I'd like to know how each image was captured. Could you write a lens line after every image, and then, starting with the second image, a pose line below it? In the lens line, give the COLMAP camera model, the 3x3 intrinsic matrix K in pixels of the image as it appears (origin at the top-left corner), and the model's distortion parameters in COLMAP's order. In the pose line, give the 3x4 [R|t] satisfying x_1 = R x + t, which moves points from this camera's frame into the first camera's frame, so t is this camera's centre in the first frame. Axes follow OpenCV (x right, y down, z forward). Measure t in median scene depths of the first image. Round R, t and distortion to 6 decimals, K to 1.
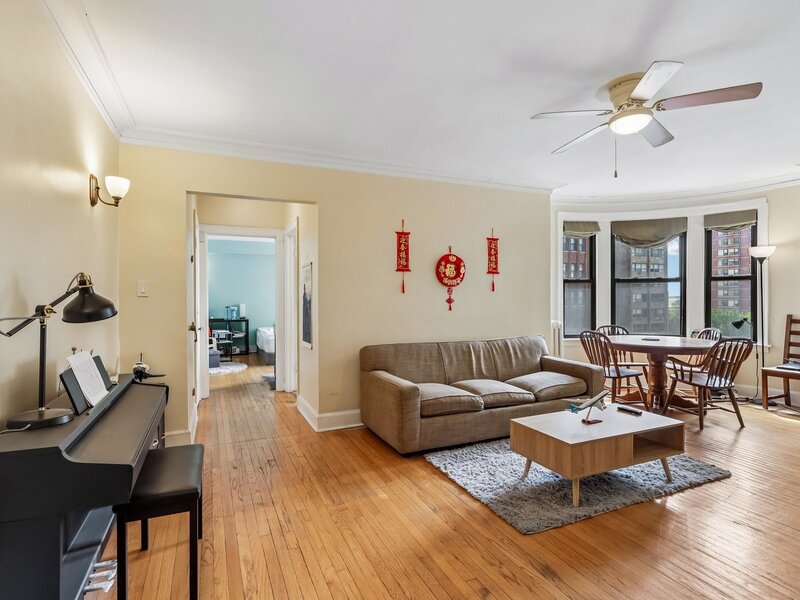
lens RADIAL K [[419.9, 0, 394.1], [0, 419.9, 298.0], [0, 0, 1]] dist [0.003281, -0.001482]
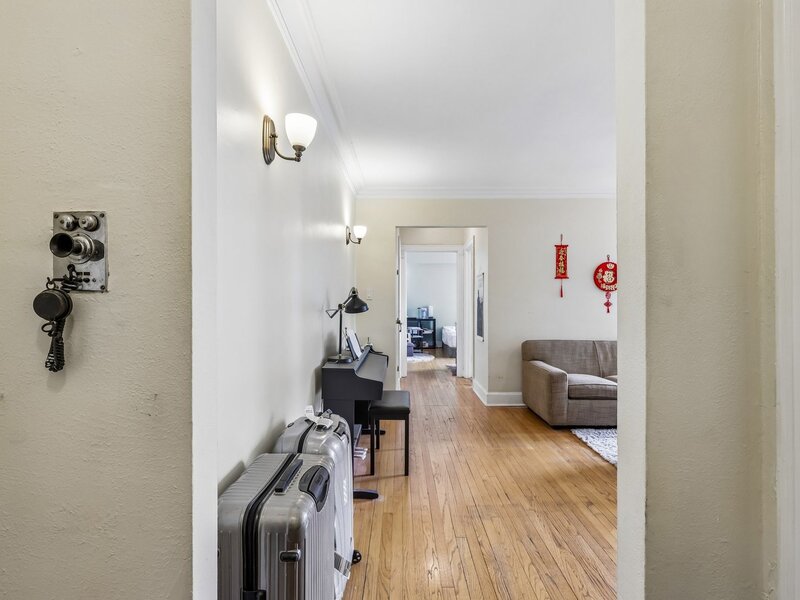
lens RADIAL K [[383.7, 0, 405.2], [0, 383.7, 300.0], [0, 0, 1]] dist [0.001766, 0.000045]
pose [[0.915914, 0.003704, -0.401357, 0.055327], [-0.004676, 0.999988, -0.001441, -0.000367], [0.401347, 0.003197, 0.915920, -0.164011]]
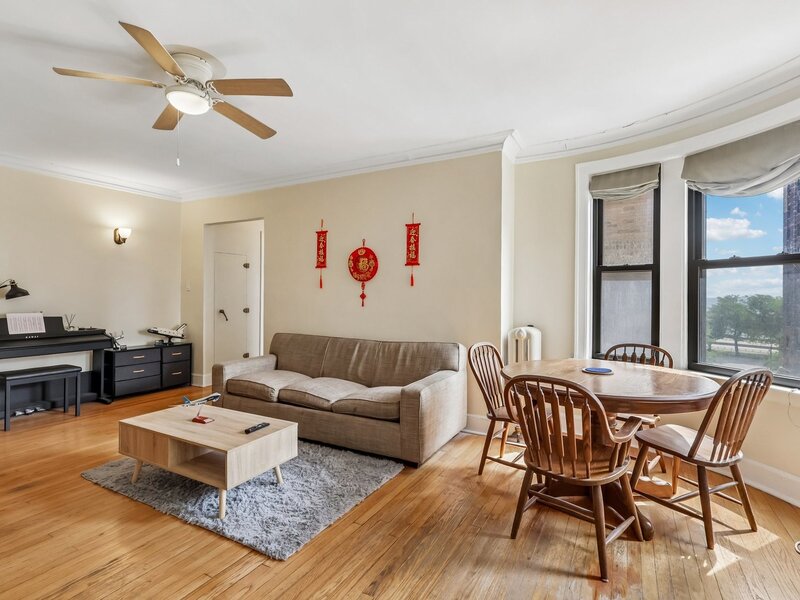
lens RADIAL K [[419.9, 0, 395.2], [0, 419.9, 296.5], [0, 0, 1]] dist [0.003281, -0.001482]
pose [[0.599798, 0.019409, -0.799916, 1.065366], [-0.006230, 0.999789, 0.019588, -0.013283], [0.800127, -0.006765, 0.599792, 0.543897]]
